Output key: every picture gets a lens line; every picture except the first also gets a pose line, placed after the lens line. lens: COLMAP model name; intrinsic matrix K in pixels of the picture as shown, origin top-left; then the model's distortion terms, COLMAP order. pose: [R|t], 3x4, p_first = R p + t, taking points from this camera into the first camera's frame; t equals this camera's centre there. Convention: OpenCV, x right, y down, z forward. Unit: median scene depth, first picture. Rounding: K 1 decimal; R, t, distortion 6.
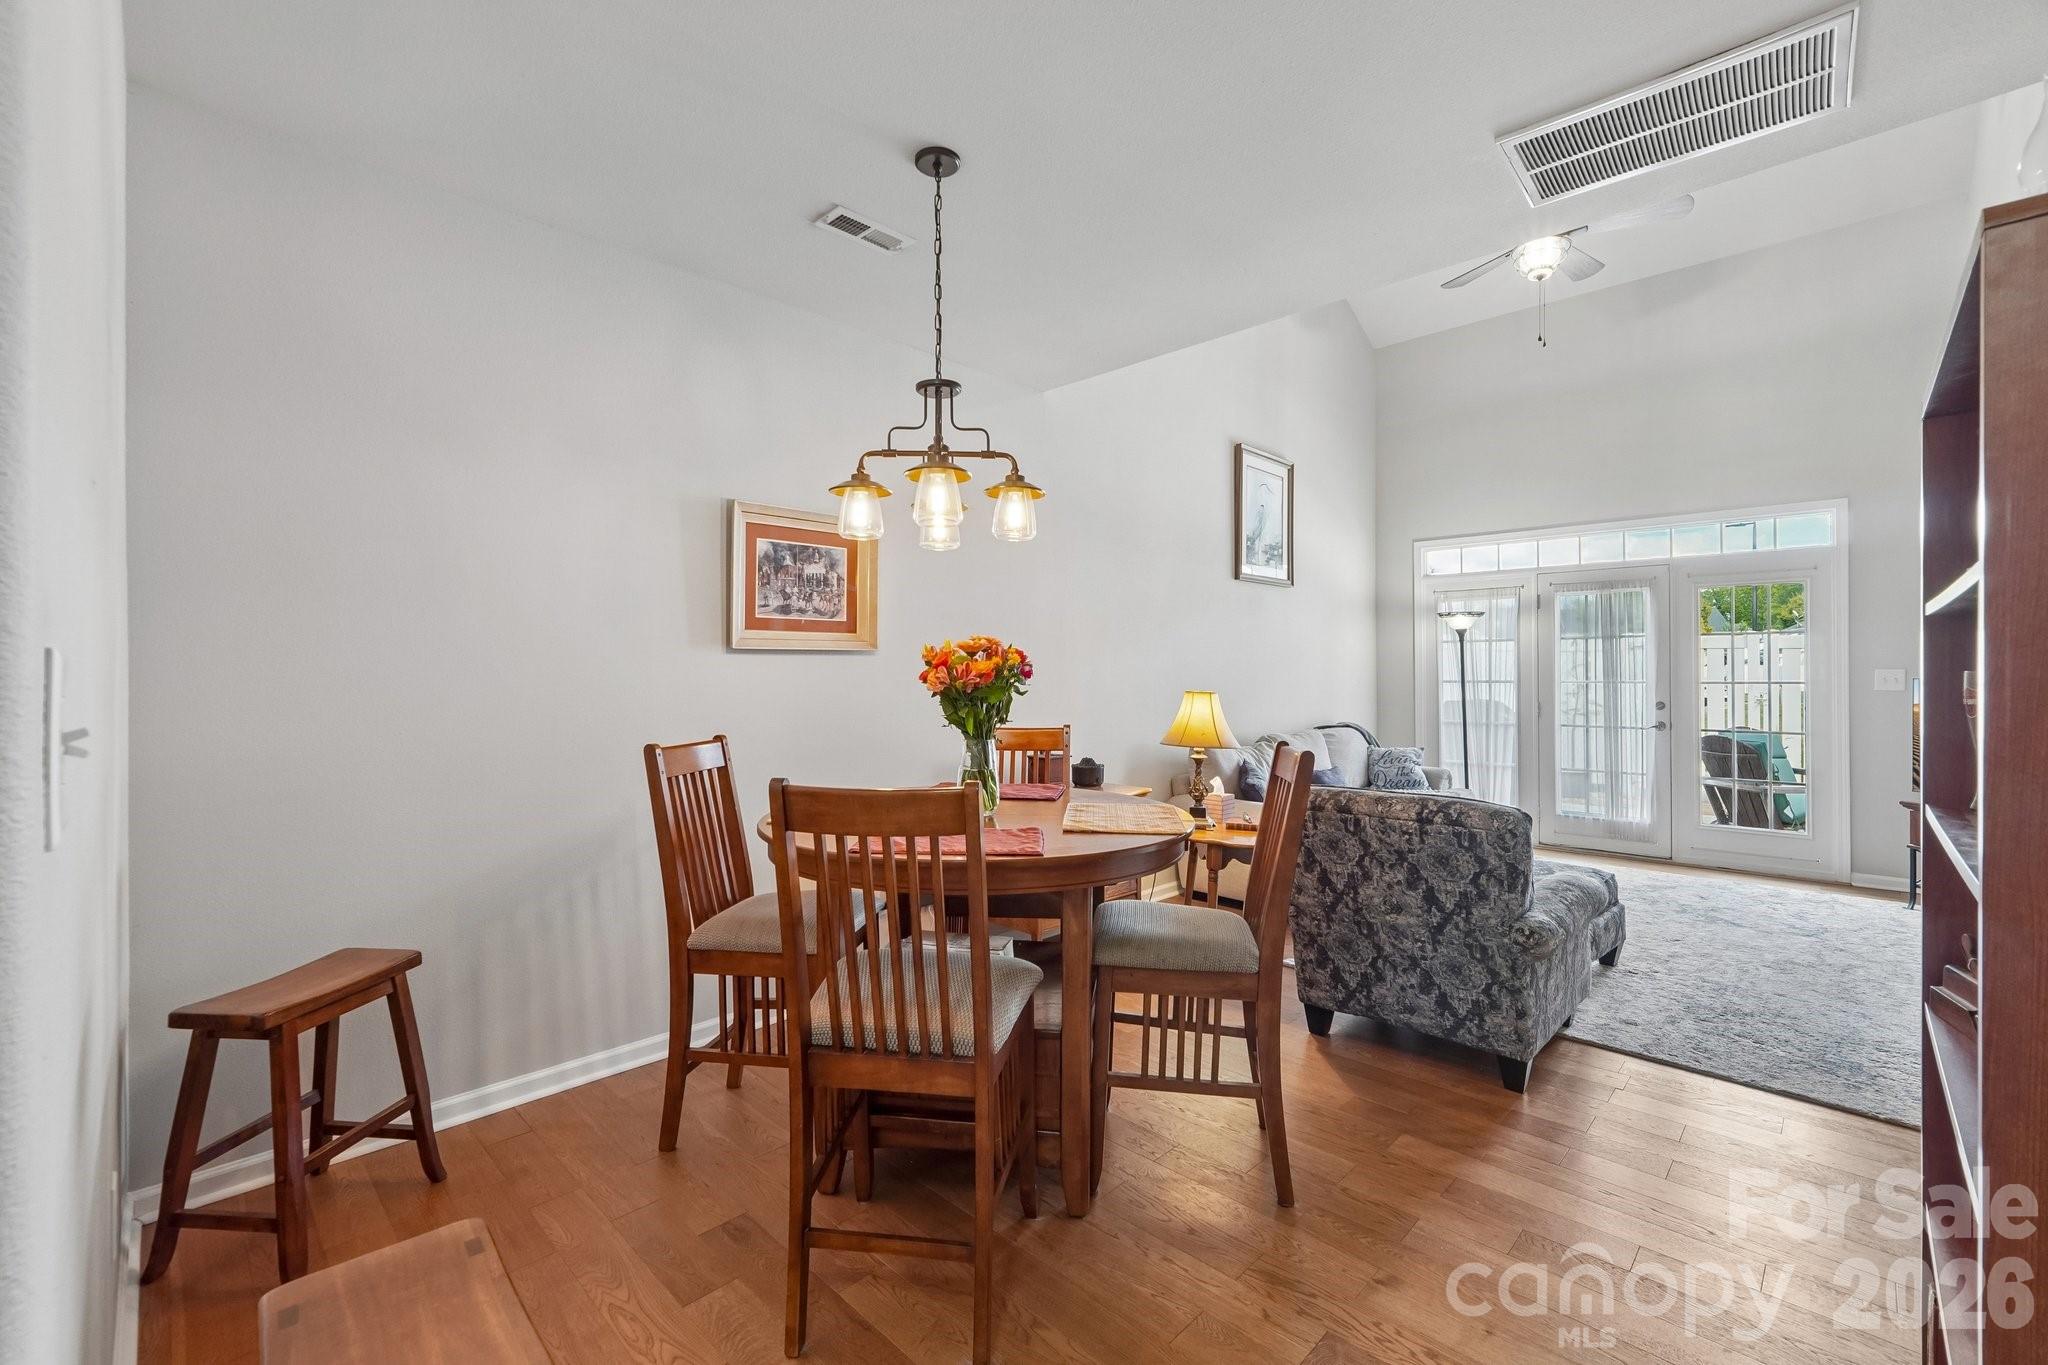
lens RADIAL K [[858.9, 0, 1024.8], [0, 858.9, 673.5], [0, 0, 1]] dist [-0.019566, 0.007675]
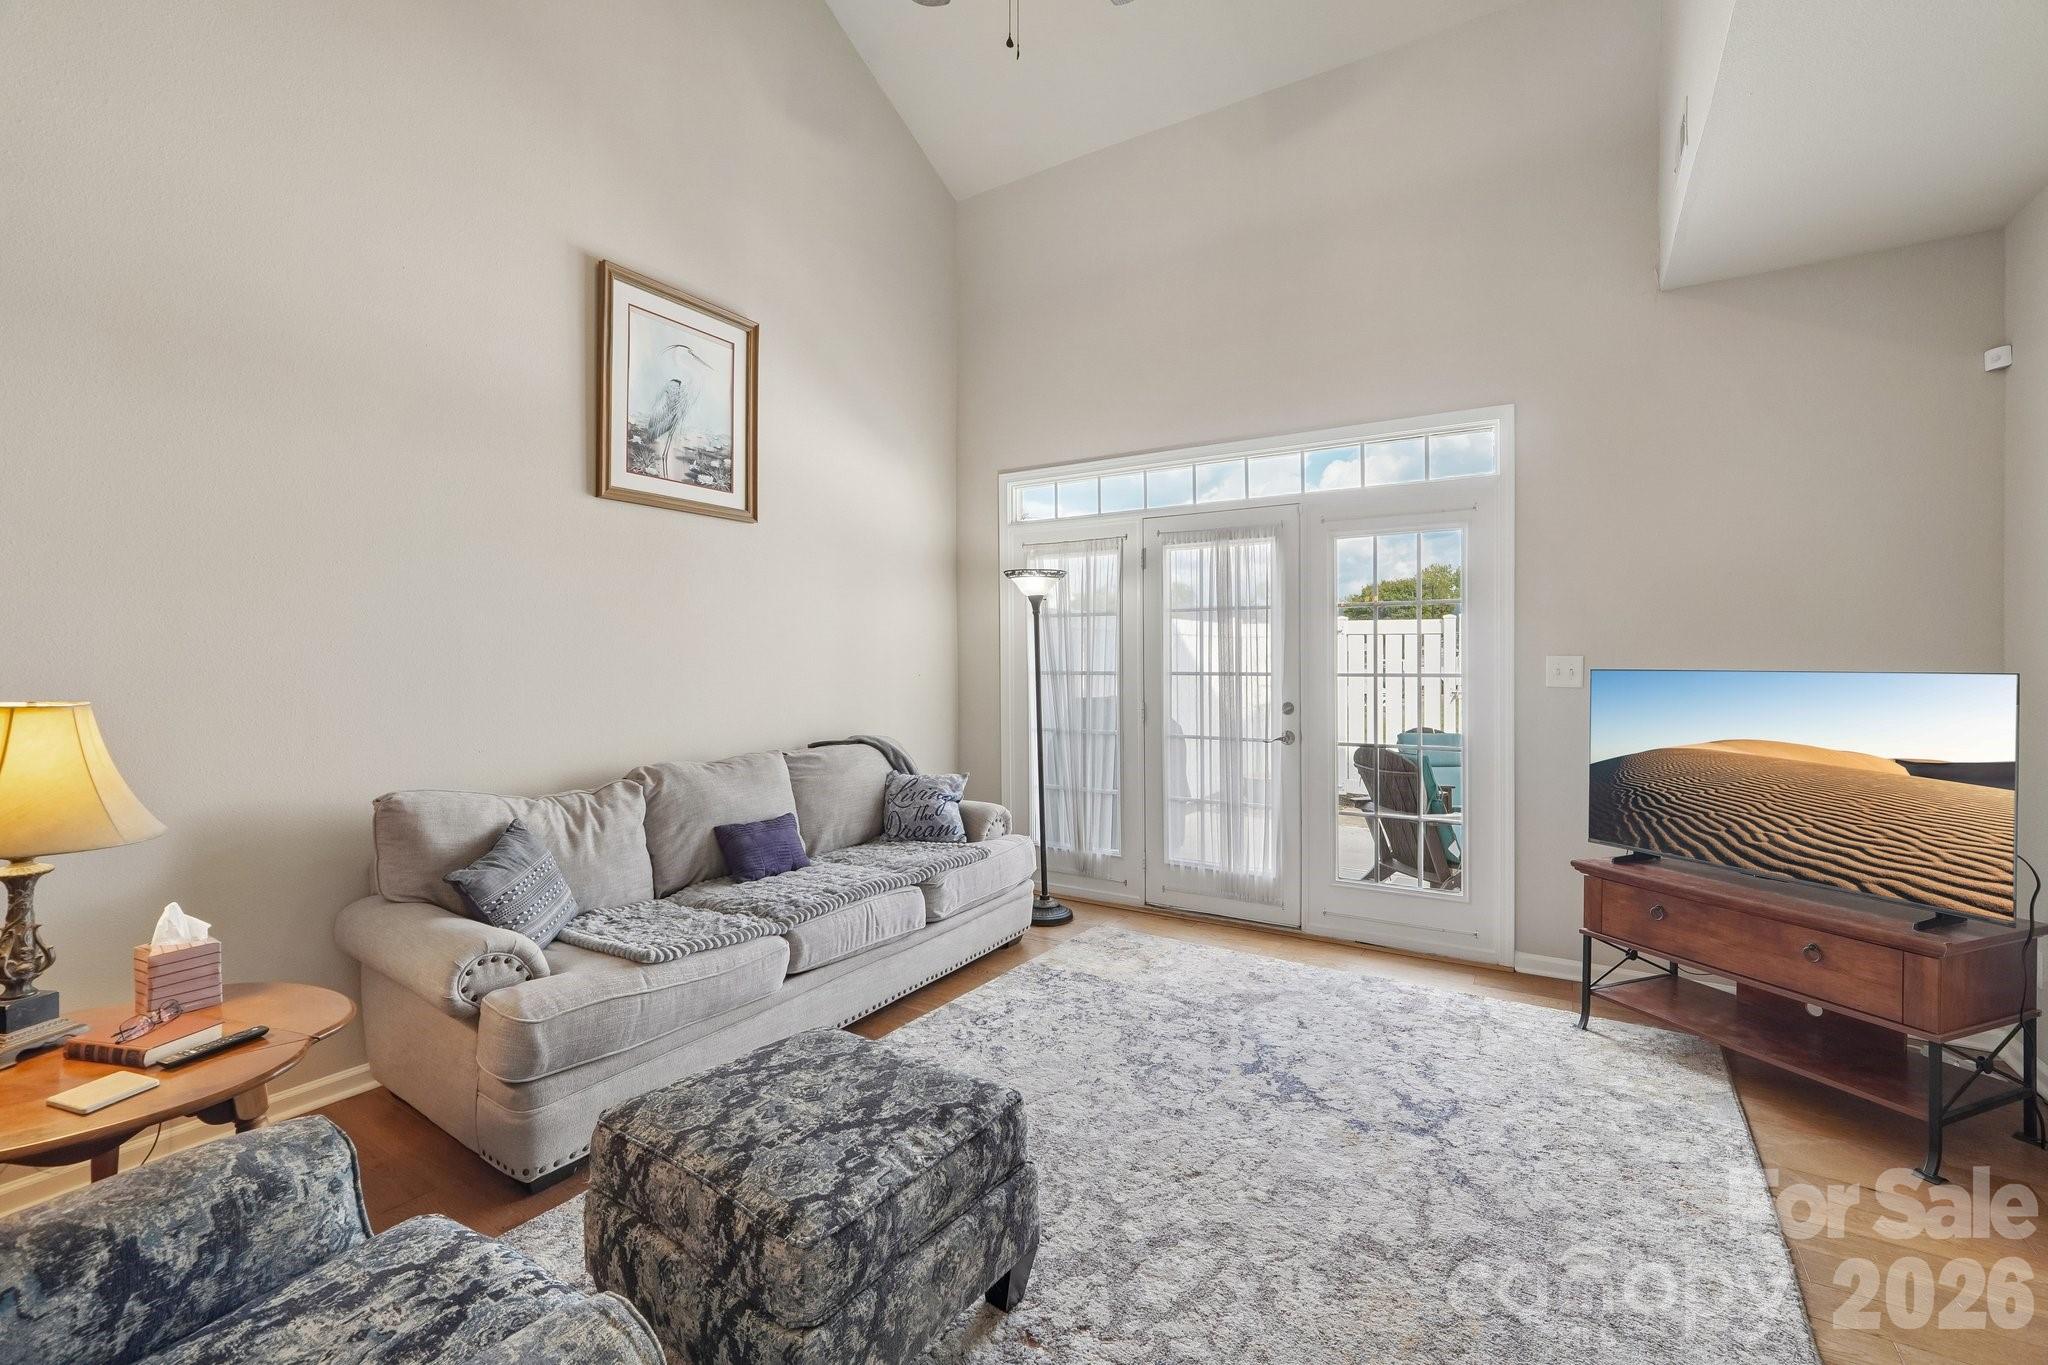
lens RADIAL K [[861.0, 0, 1026.0], [0, 861.0, 669.9], [0, 0, 1]] dist [-0.013879, 0.000494]
pose [[0.978233, -0.000731, 0.207507, 0.409894], [-0.001085, 0.999962, 0.008638, 0.001072], [-0.207506, -0.008675, 0.978195, 0.377168]]
